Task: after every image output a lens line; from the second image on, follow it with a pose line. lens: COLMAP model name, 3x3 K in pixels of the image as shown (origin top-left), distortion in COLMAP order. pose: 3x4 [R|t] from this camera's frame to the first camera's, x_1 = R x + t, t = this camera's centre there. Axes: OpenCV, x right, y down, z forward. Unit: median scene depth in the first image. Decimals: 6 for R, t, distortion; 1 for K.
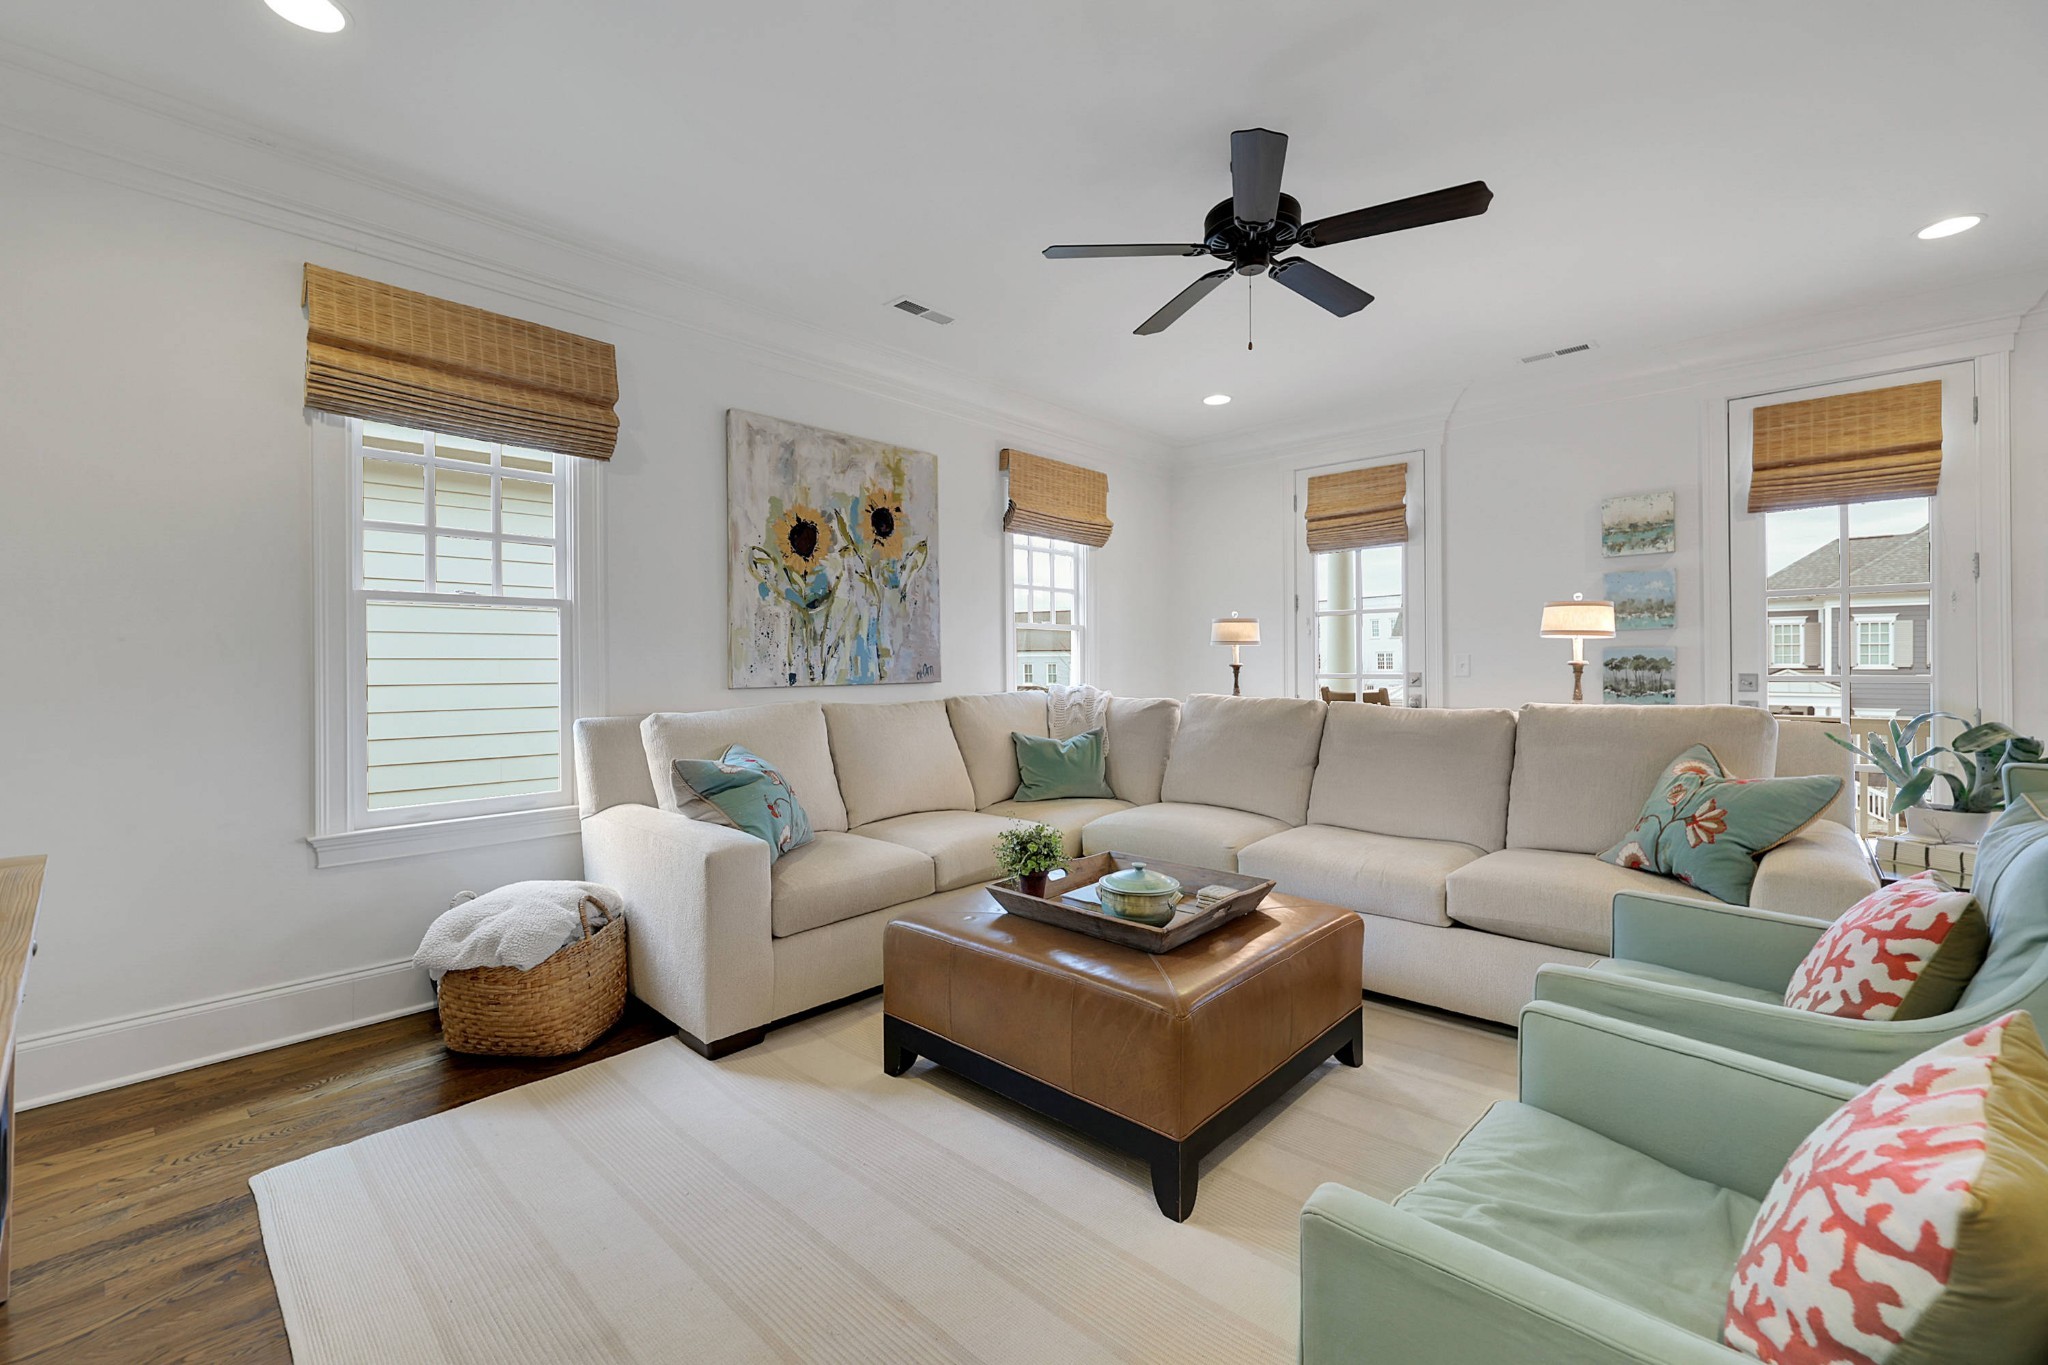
lens RADIAL K [[862.5, 0, 1014.6], [0, 862.5, 665.5], [0, 0, 1]] dist [-0.000726, -0.000395]
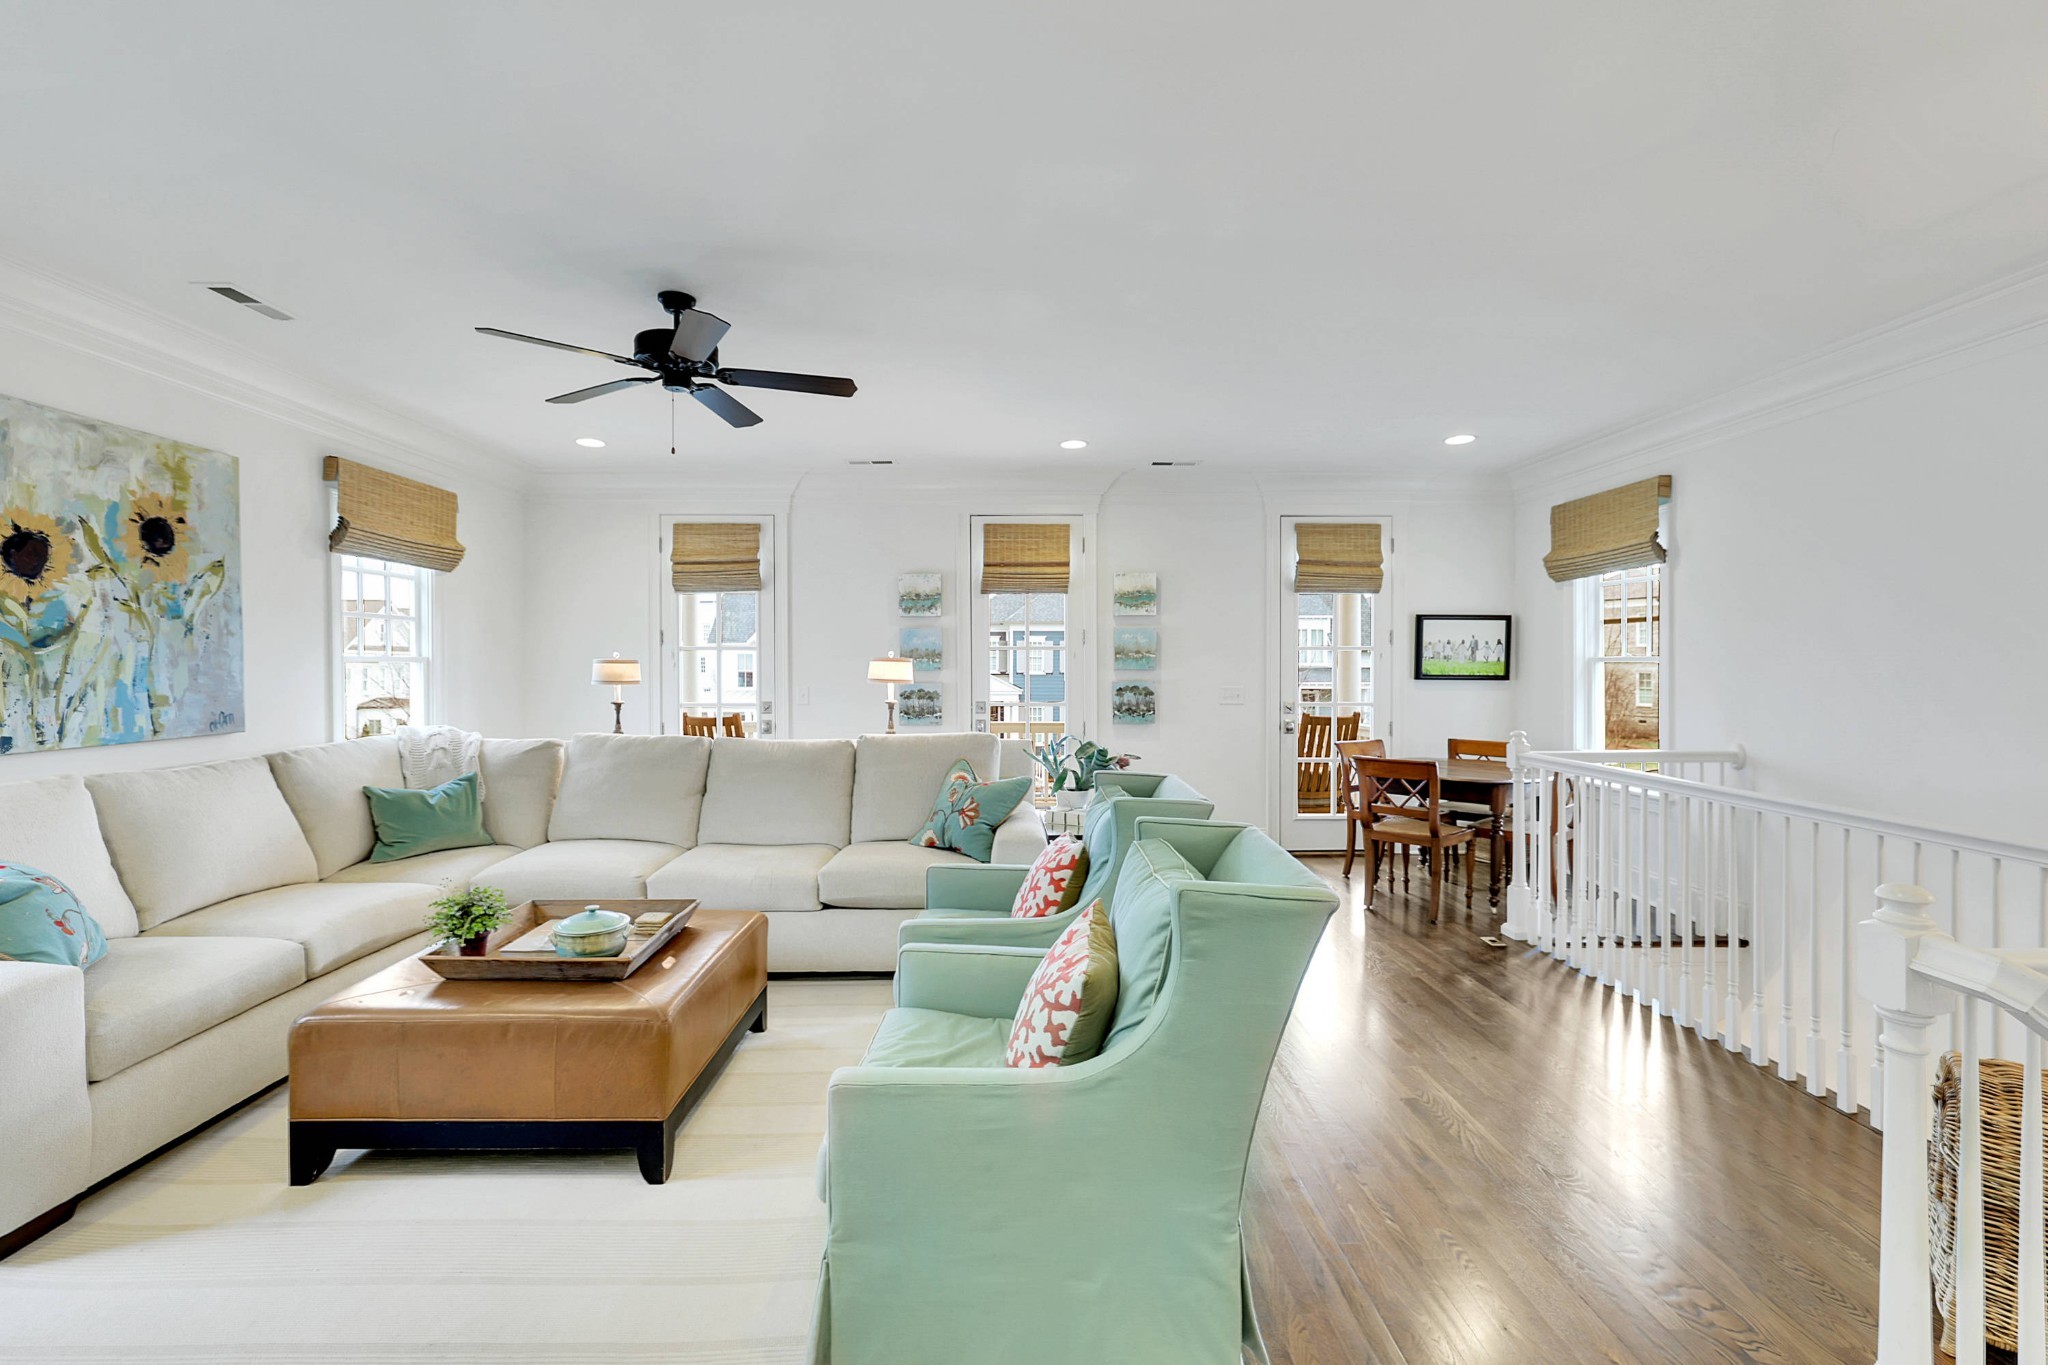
lens RADIAL K [[860.8, 0, 1013.3], [0, 860.8, 669.8], [0, 0, 1]] dist [-0.001550, -0.000147]
pose [[0.724310, -0.000415, 0.689475, -0.135619], [-0.002079, 0.999994, 0.002786, -0.050058], [-0.689472, -0.003451, 0.724305, -0.118053]]
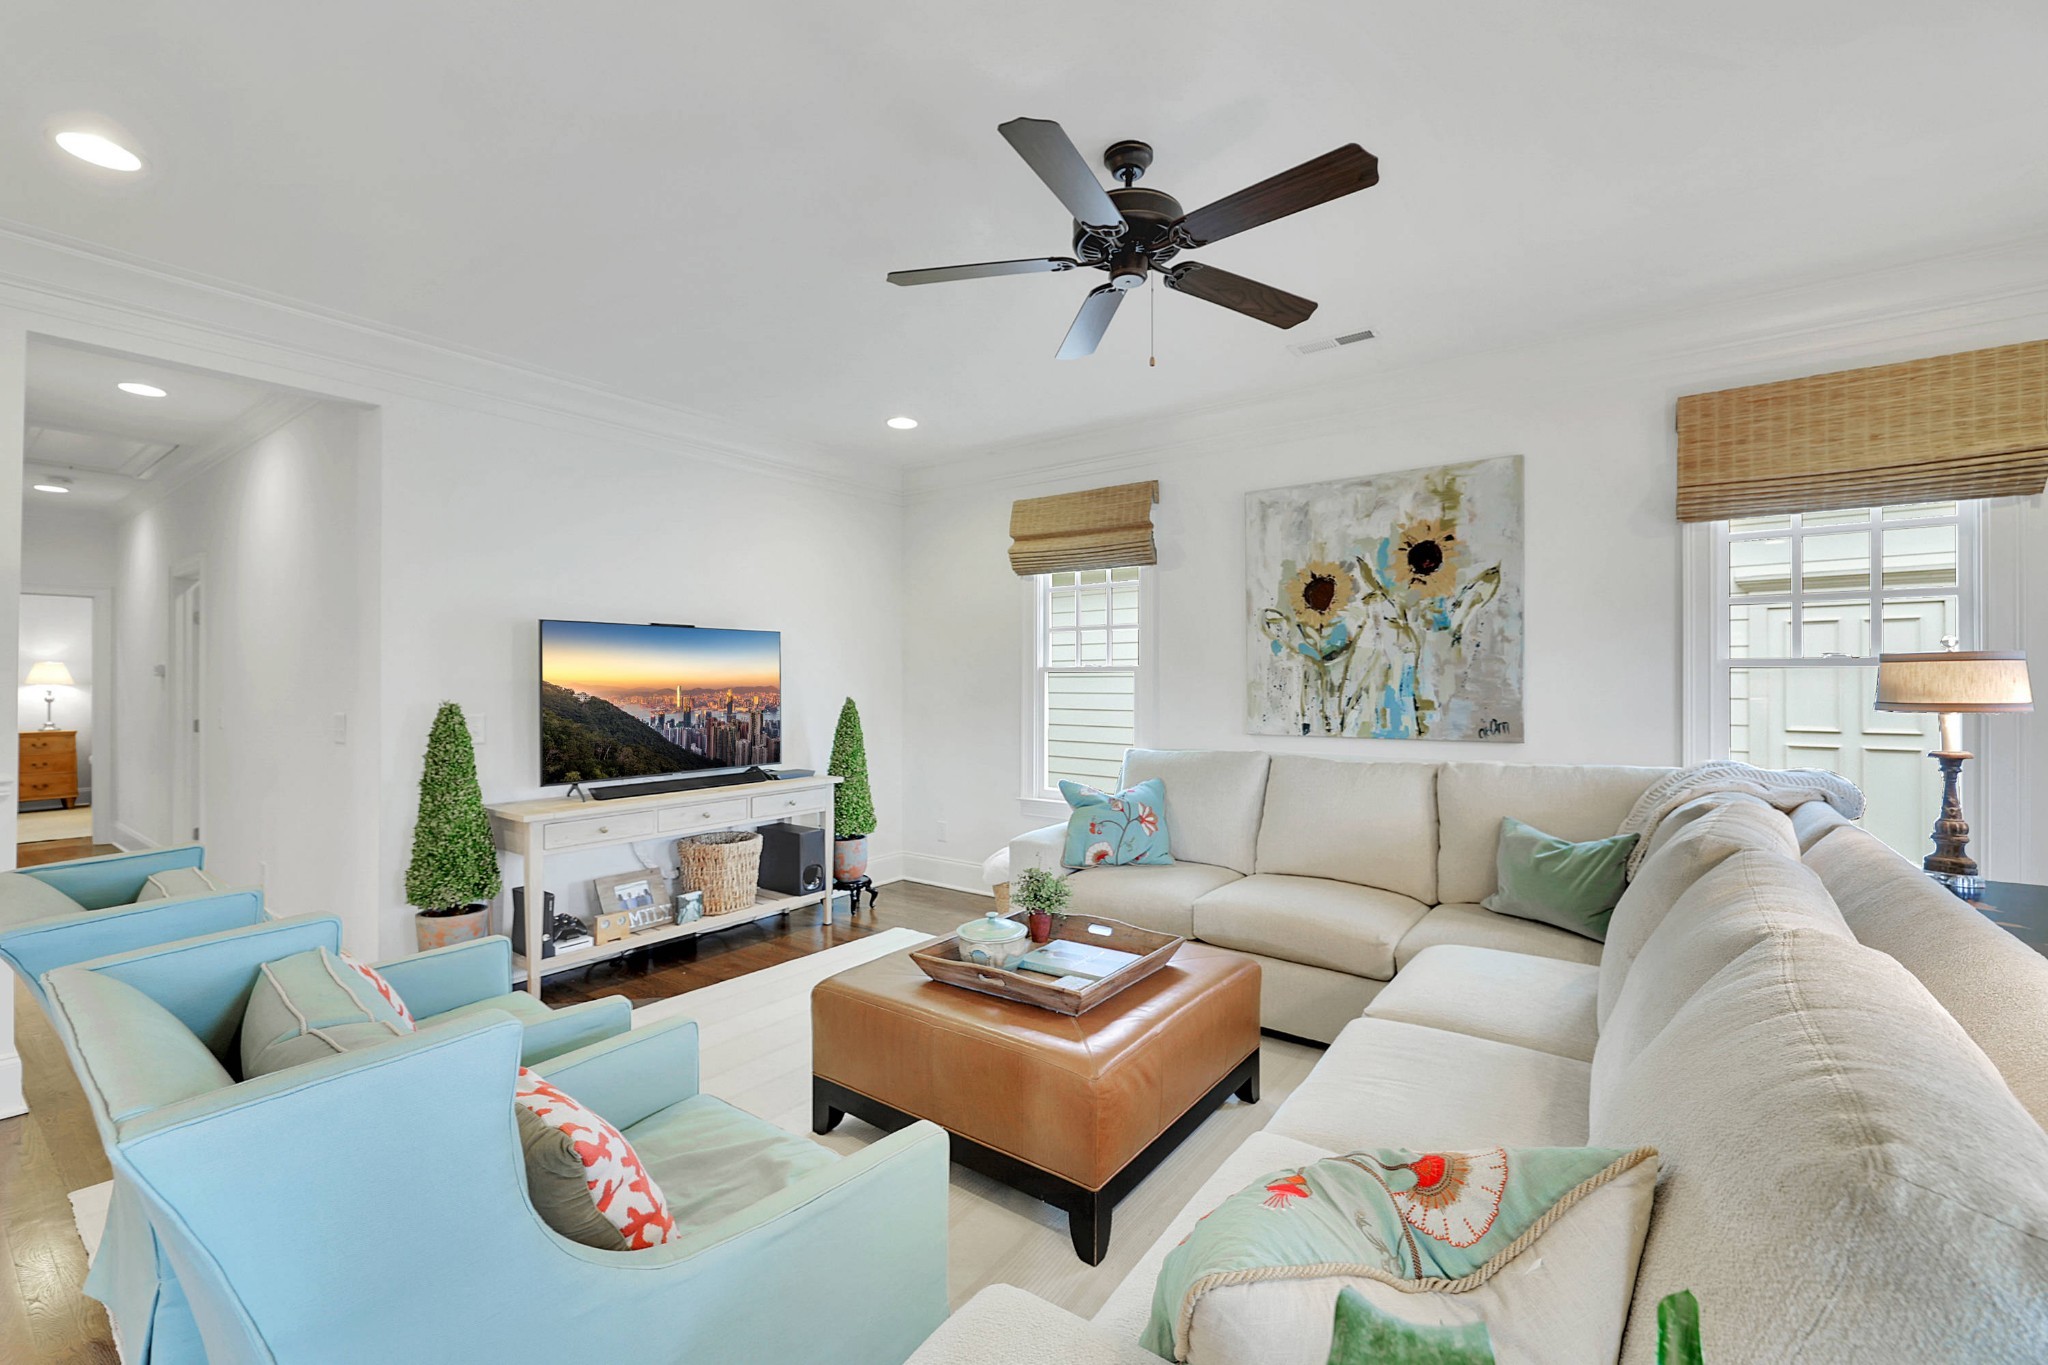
lens RADIAL K [[860.8, 0, 1013.3], [0, 860.8, 669.8], [0, 0, 1]] dist [-0.001550, -0.000147]
pose [[0.106130, -0.006885, -0.994328, 0.723461], [0.000880, 0.999976, -0.006830, -0.047853], [0.994352, -0.000150, 0.106133, 0.516929]]
